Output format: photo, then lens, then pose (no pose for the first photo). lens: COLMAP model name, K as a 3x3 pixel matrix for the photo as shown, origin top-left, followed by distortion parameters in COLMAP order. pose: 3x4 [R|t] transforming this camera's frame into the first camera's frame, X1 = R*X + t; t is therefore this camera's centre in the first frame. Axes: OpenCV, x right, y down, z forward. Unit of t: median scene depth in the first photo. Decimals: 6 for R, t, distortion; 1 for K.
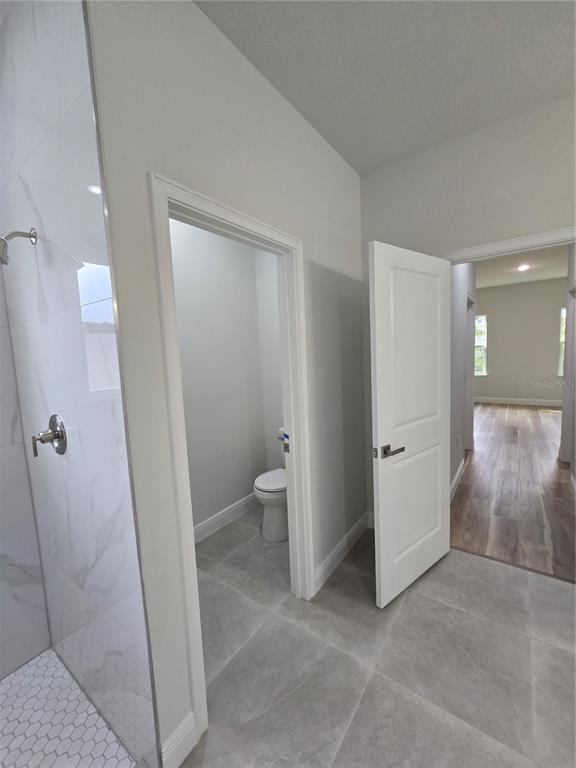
lens RADIAL K [[311.2, 0, 288.0], [0, 311.2, 384.0], [0, 0, 1]] dist [0.000897, -0.000499]
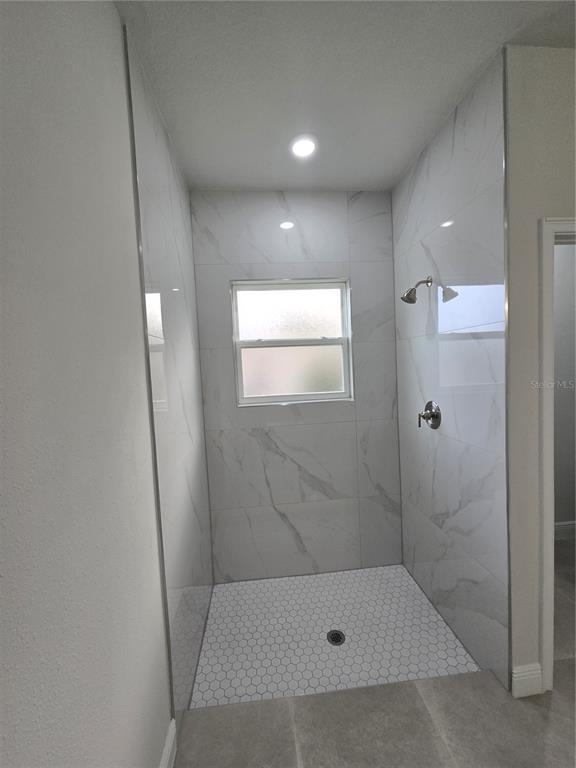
lens RADIAL K [[315.7, 0, 286.7], [0, 315.7, 384.5], [0, 0, 1]] dist [0.001630, -0.000193]
pose [[0.653052, 0.057757, -0.755107, -0.082400], [-0.055241, 0.998064, 0.028566, 0.016586], [0.755296, 0.023058, 0.654979, -0.485189]]
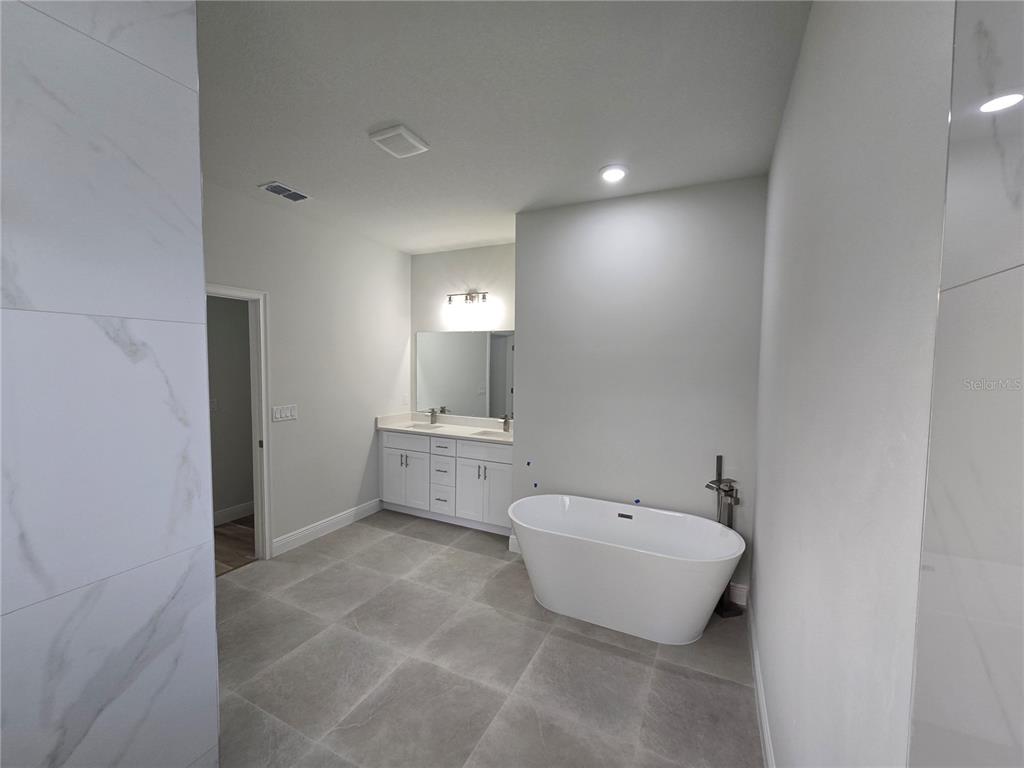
lens RADIAL K [[420.9, 0, 513.3], [0, 420.9, 388.5], [0, 0, 1]] dist [0.001630, -0.000193]
pose [[-0.168074, -0.025278, 0.985450, -1.359504], [0.088320, 0.995265, 0.040593, -0.048710], [-0.981810, 0.093857, -0.165046, 0.257920]]
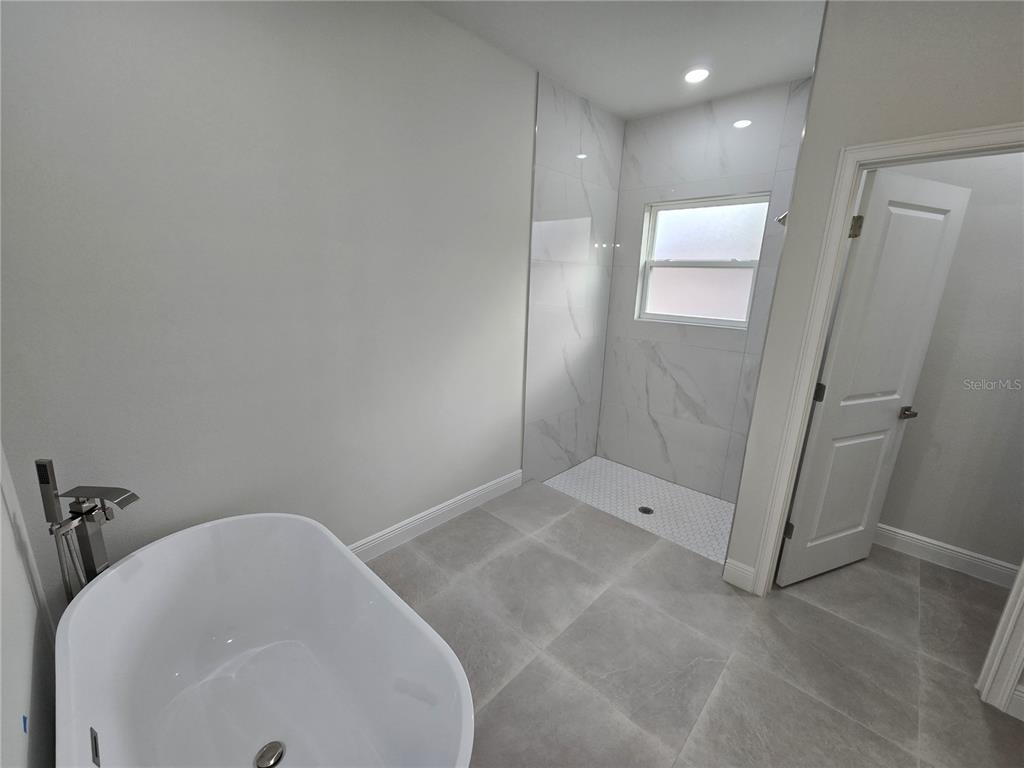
lens RADIAL K [[414.9, 0, 512.6], [0, 414.9, 386.9], [0, 0, 1]] dist [0.000897, -0.000499]
pose [[-0.134765, 0.283955, -0.949320, 1.206069], [-0.121181, 0.946145, 0.300208, -0.094331], [0.983440, 0.155497, -0.093097, 0.018029]]
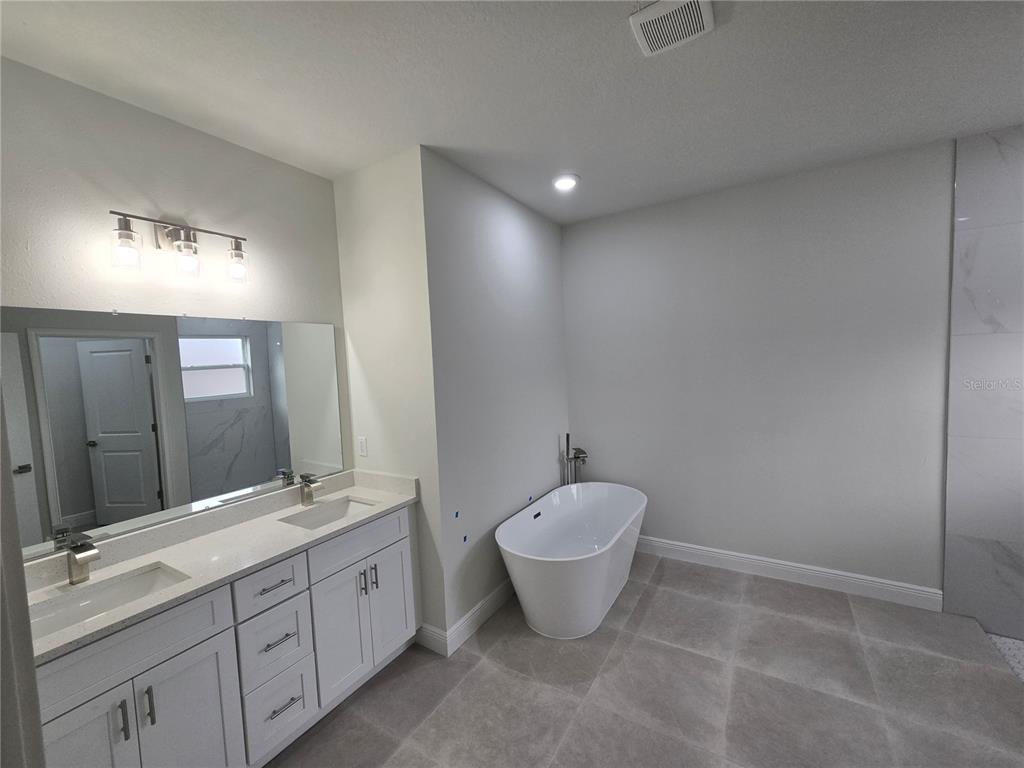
lens RADIAL K [[420.9, 0, 513.3], [0, 420.9, 388.5], [0, 0, 1]] dist [0.001630, -0.000193]
pose [[-0.993977, 0.089925, -0.062640, 1.019164], [0.078270, 0.982577, 0.168573, -0.308127], [0.076708, 0.162655, -0.983697, 1.533878]]
